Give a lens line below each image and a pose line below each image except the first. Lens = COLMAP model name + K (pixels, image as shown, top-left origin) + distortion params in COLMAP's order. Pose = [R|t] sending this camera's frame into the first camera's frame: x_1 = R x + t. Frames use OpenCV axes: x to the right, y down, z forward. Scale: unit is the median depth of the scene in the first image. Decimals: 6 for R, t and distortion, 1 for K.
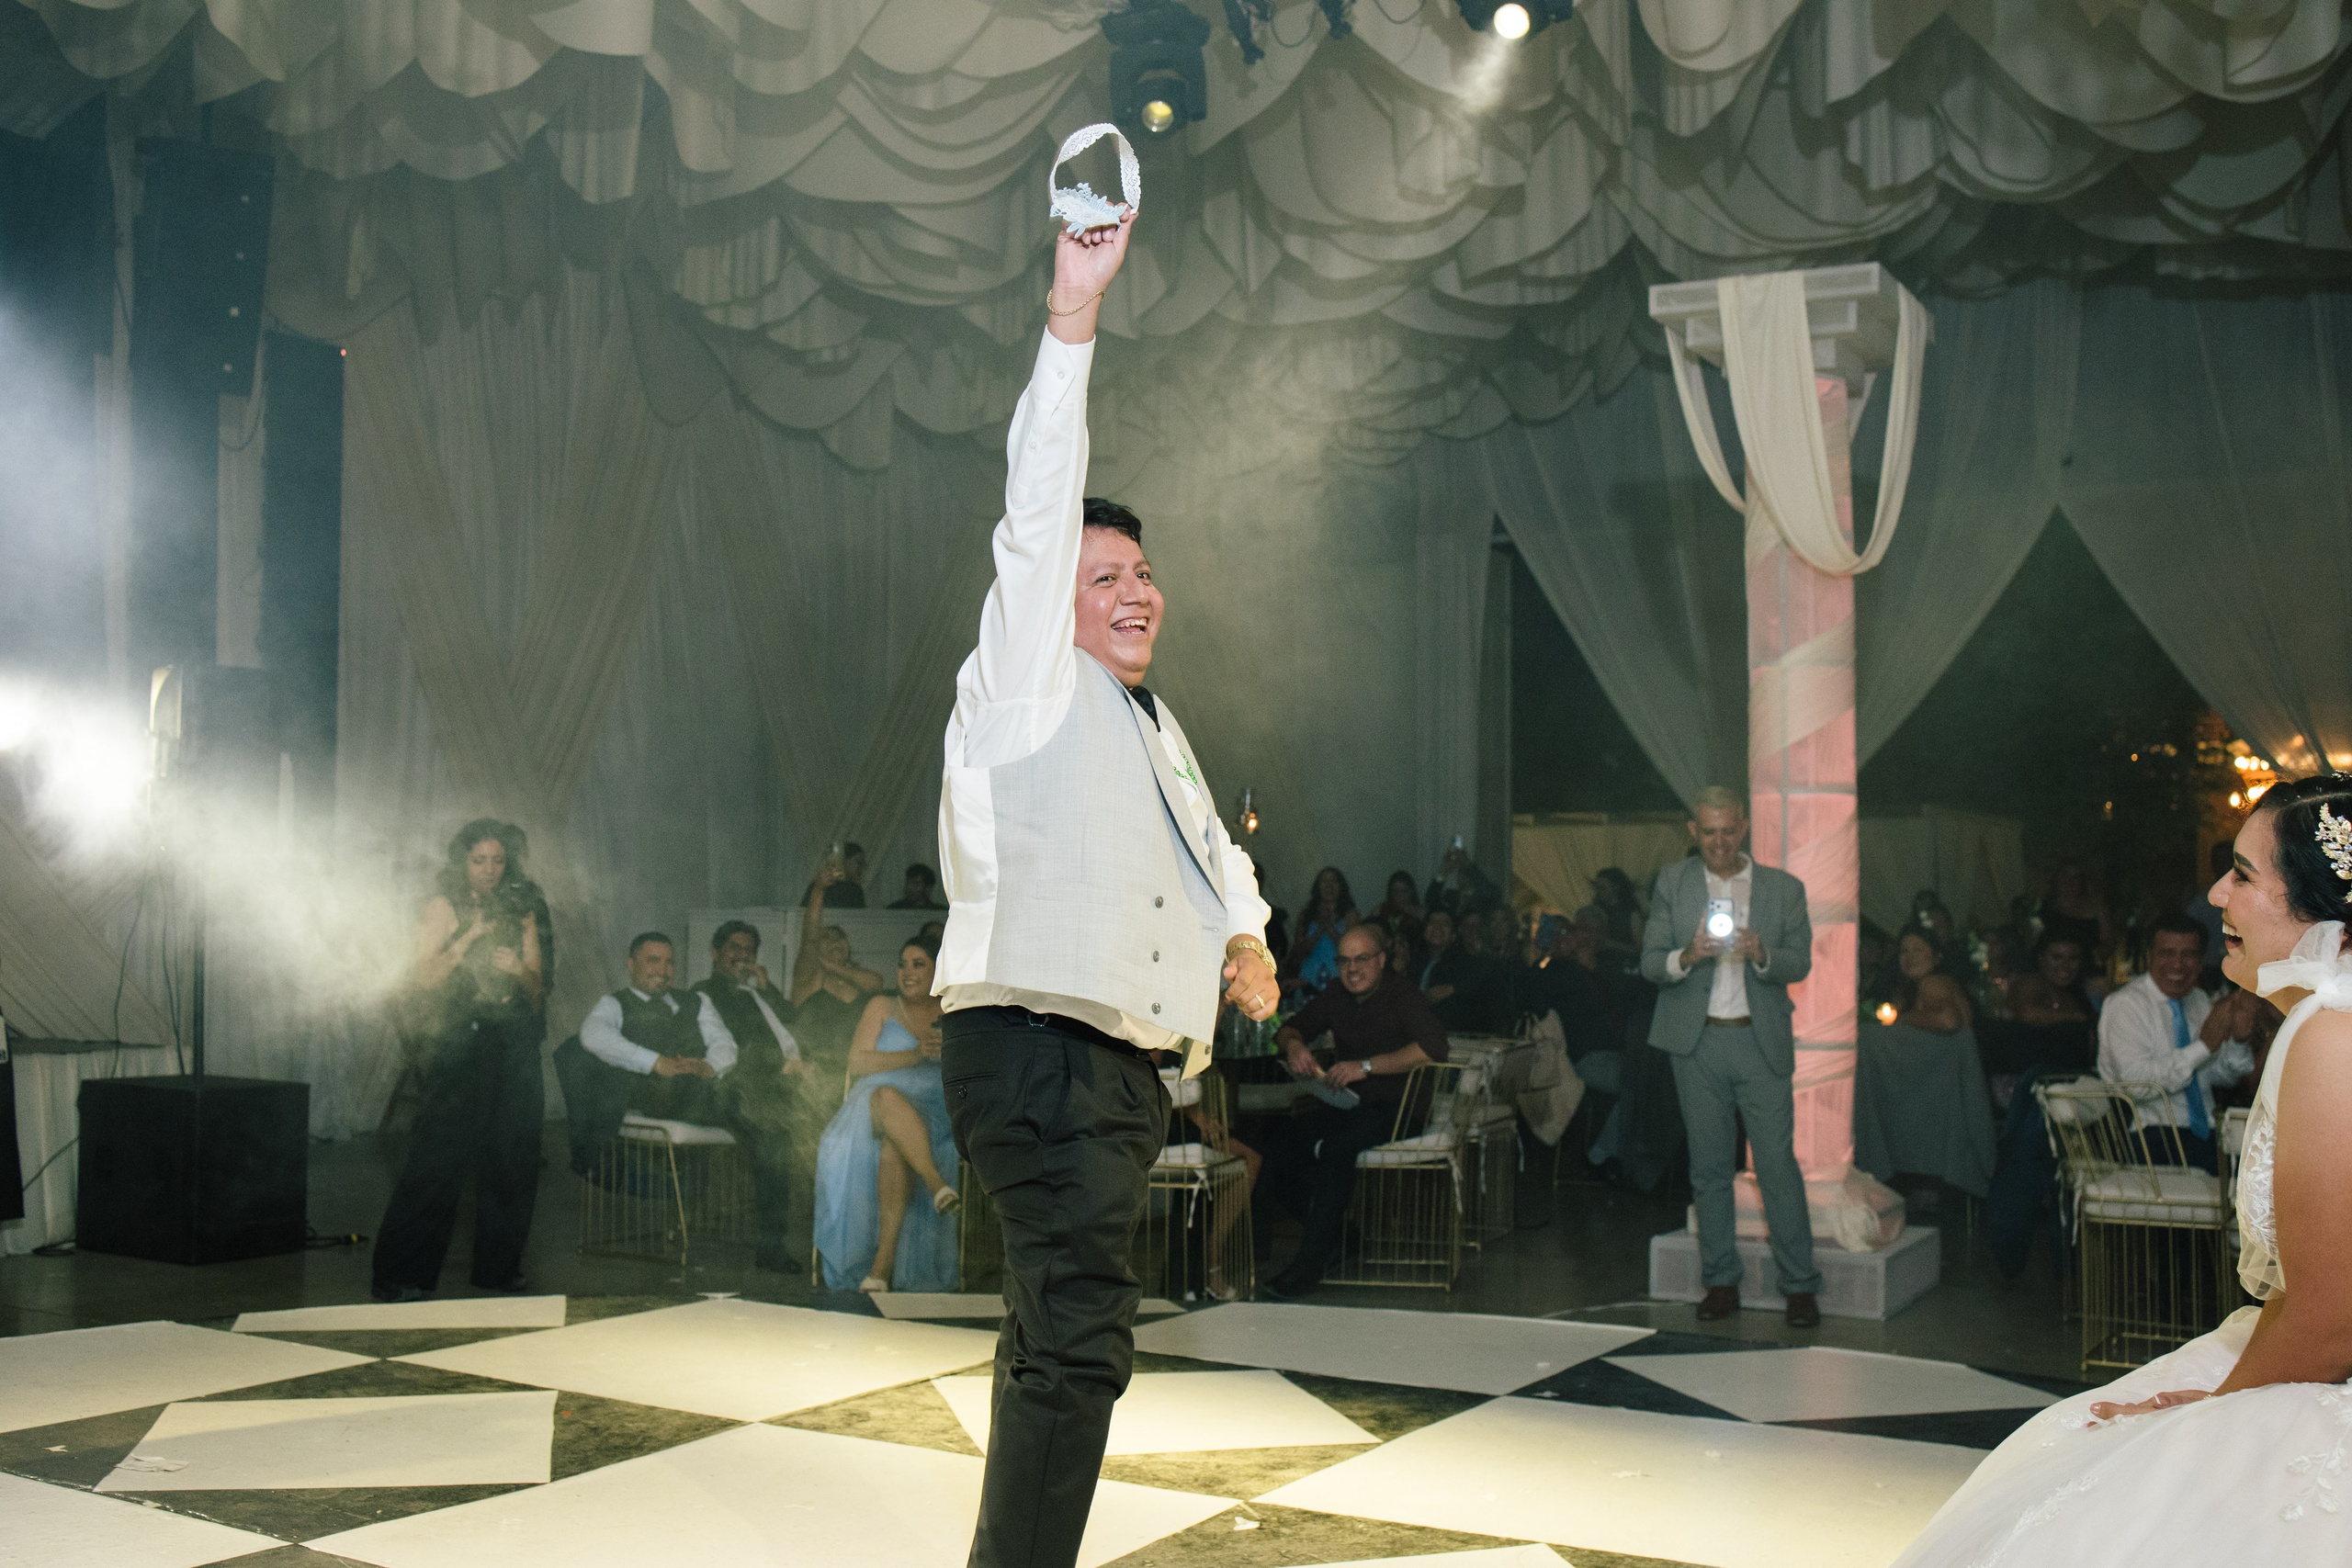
lens RADIAL K [[2242.8, 0, 1176.0], [0, 2242.8, 784.0], [0, 0, 1]] dist [-0.112241, 0.038687]
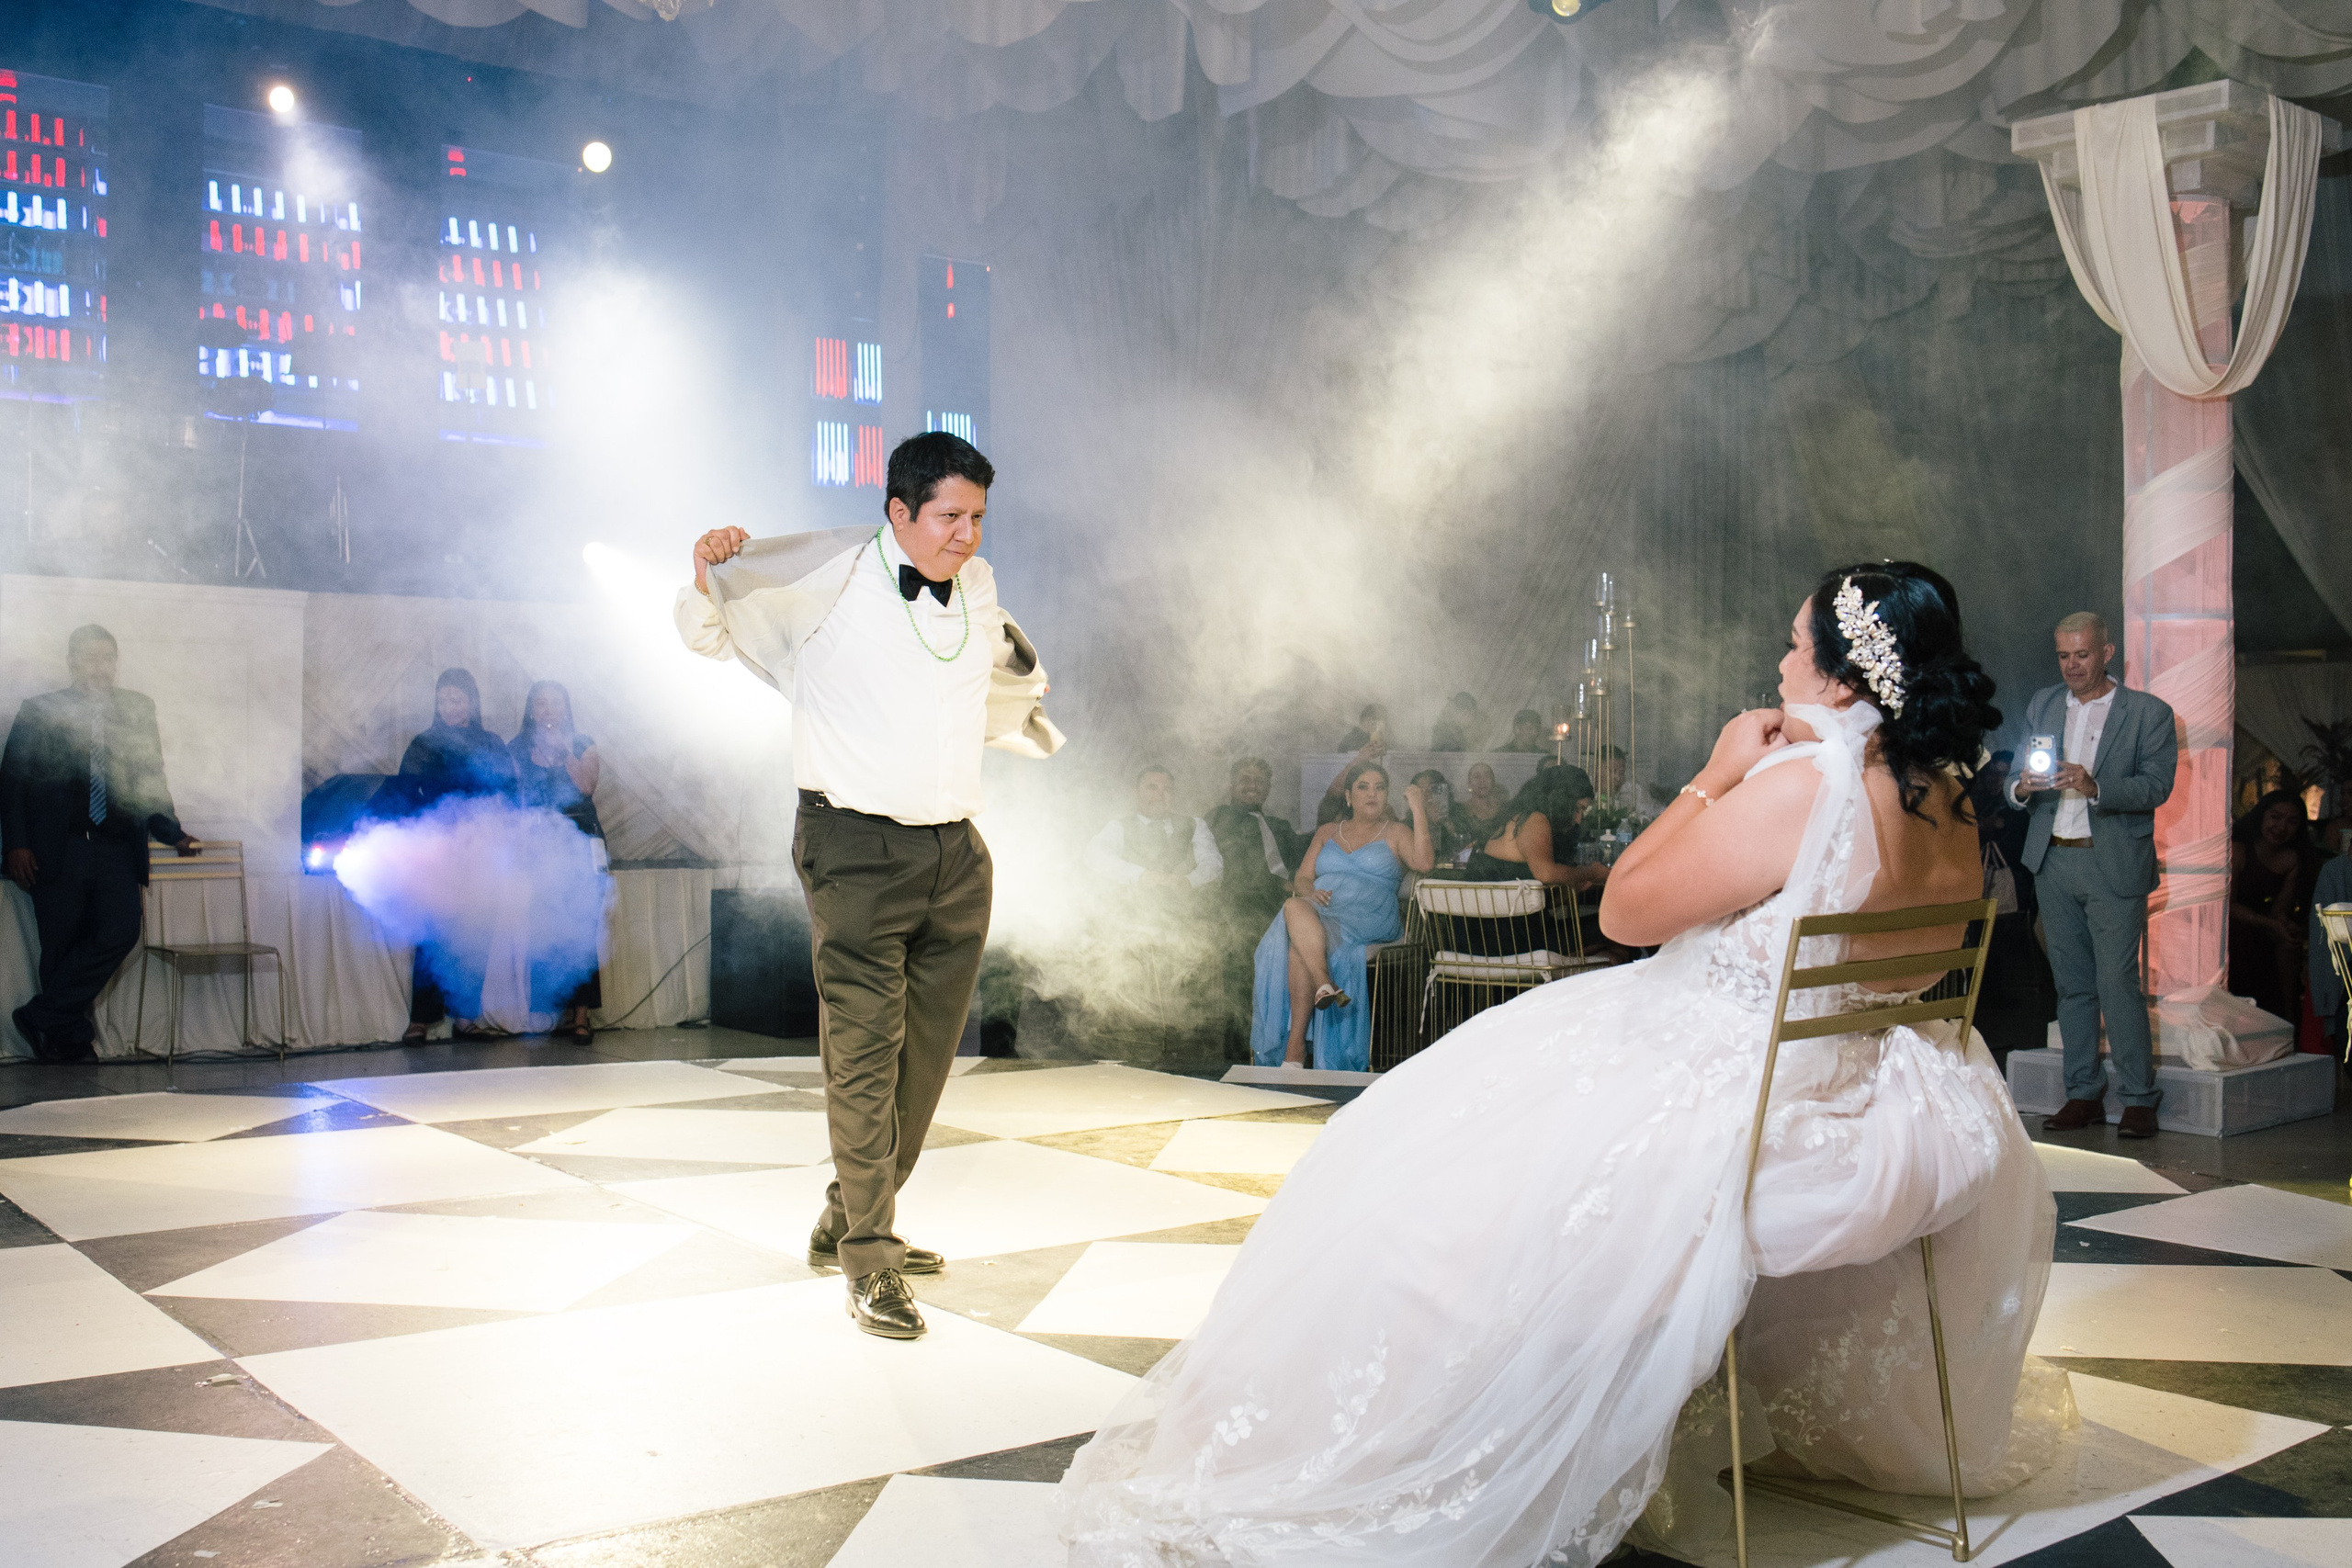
lens RADIAL K [[2242.8, 0, 1176.0], [0, 2242.8, 784.0], [0, 0, 1]] dist [-0.112241, 0.038687]
pose [[0.931194, -0.003275, -0.364511, 0.226474], [0.026531, 0.997916, 0.058812, 0.008698], [0.363559, -0.064436, 0.929340, -0.090620]]
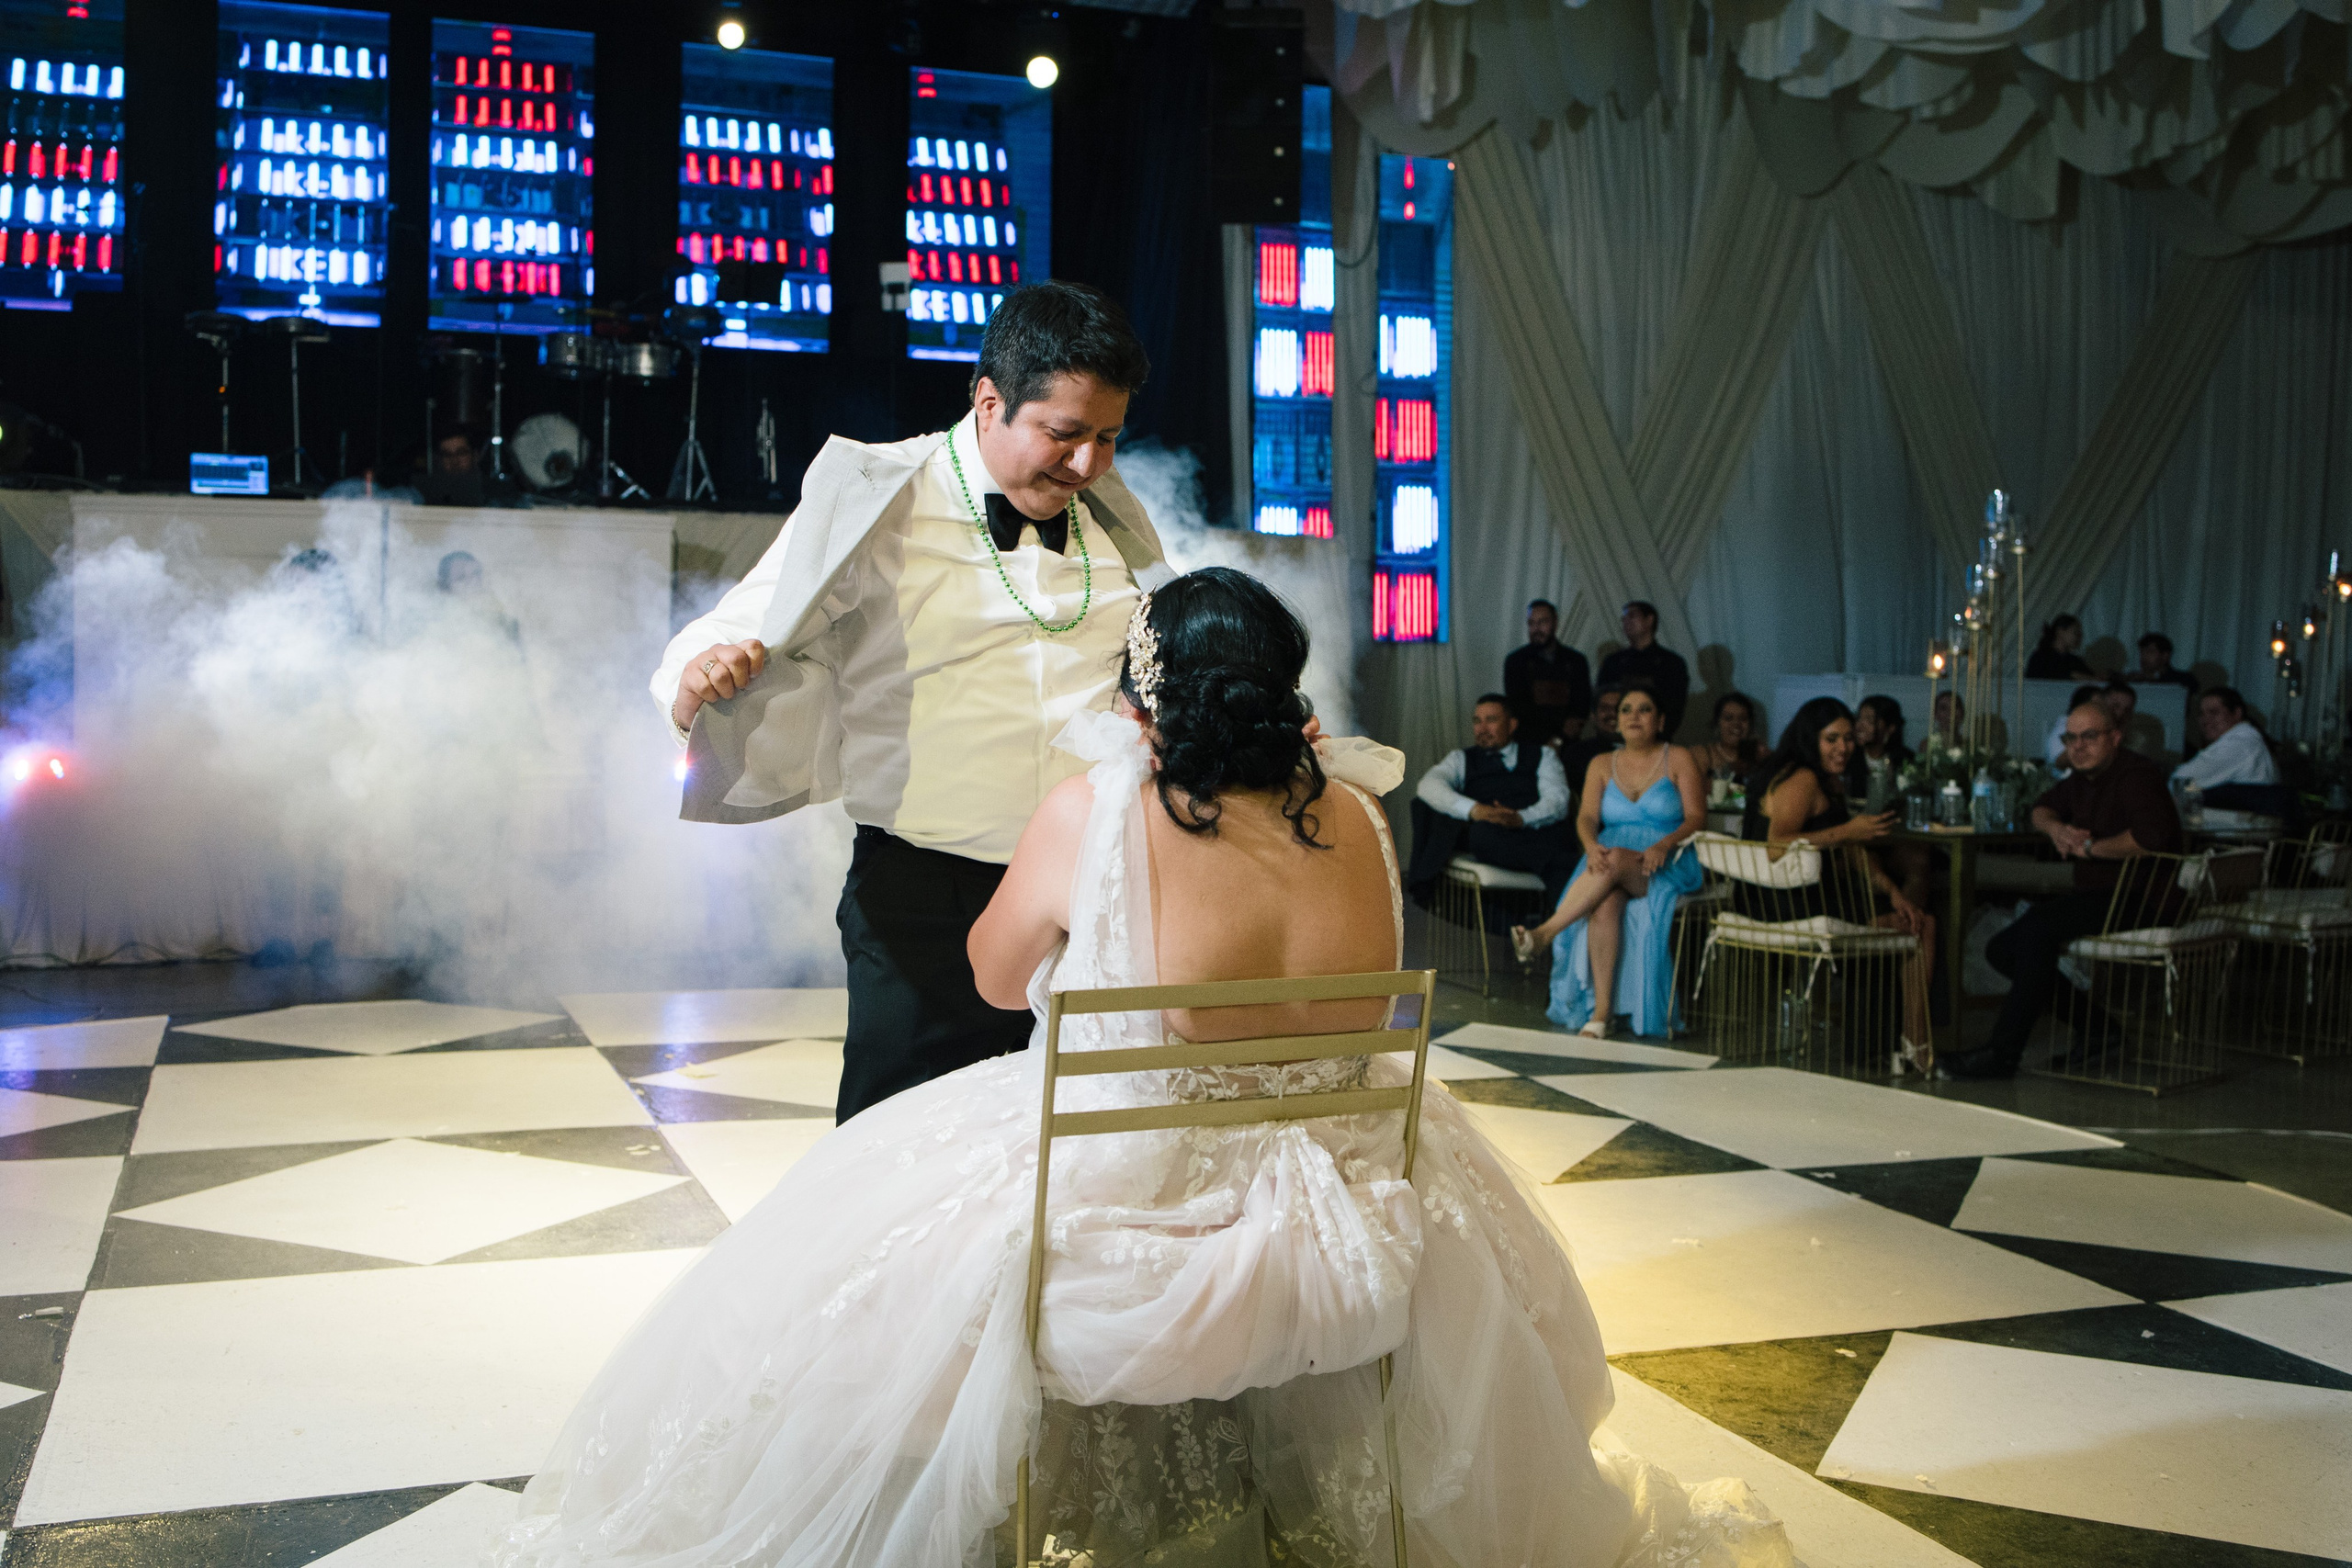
lens RADIAL K [[2261.1, 0, 1188.5], [0, 2261.1, 789.0], [0, 0, 1]] dist [-0.156201, 0.100423]
pose [[0.776621, 0.042545, -0.628530, 0.383998], [0.026393, 0.994643, 0.099939, -0.002939], [0.629415, -0.094203, 0.771338, 0.048791]]
